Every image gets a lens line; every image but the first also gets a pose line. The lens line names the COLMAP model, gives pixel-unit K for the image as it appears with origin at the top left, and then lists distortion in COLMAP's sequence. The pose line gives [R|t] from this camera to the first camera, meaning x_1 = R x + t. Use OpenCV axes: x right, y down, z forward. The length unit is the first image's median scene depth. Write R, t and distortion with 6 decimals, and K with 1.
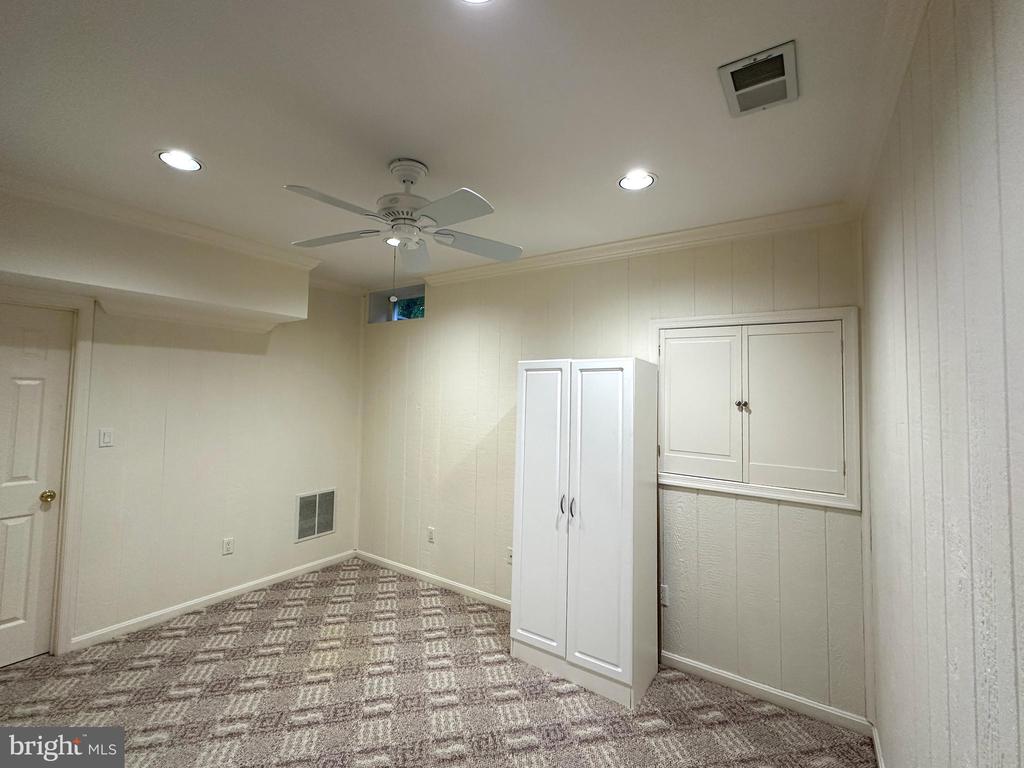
lens RADIAL K [[409.5, 0, 478.5], [0, 409.5, 377.0], [0, 0, 1]] dist [0.011781, 0.000426]
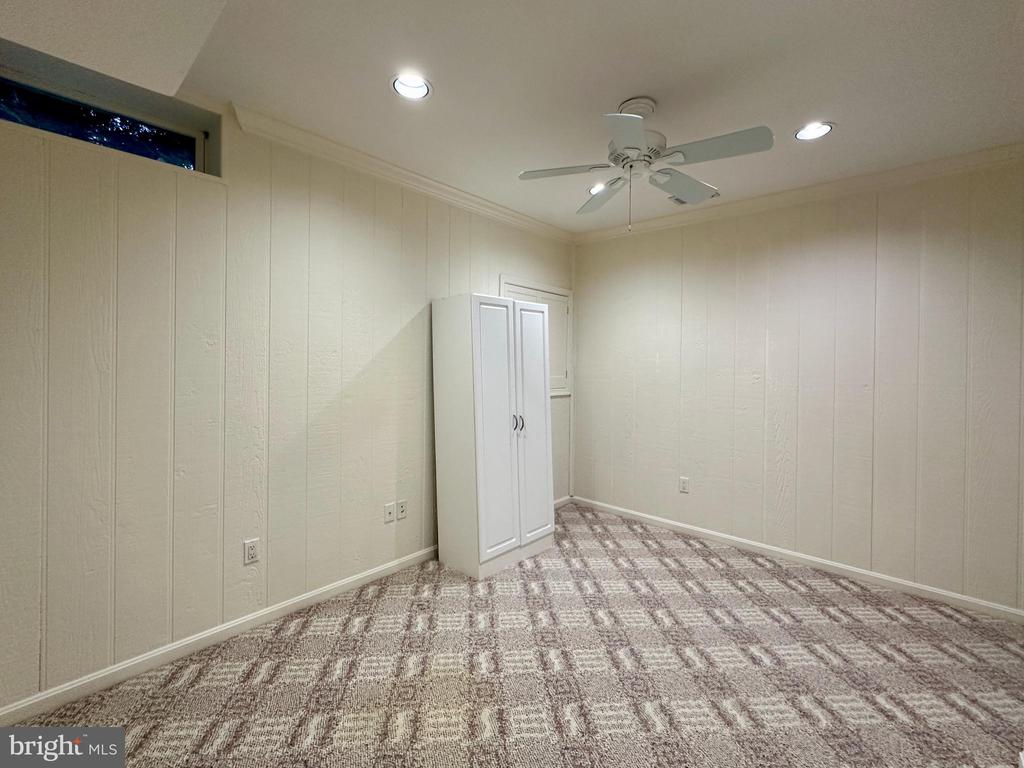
lens RADIAL K [[415.5, 0, 507.3], [0, 415.5, 355.2], [0, 0, 1]] dist [0.000726, 0.000391]
pose [[0.200289, -0.010953, 0.979676, -0.920687], [-0.057624, 0.998075, 0.022939, 0.088659], [-0.978041, -0.061047, 0.199272, 0.764172]]
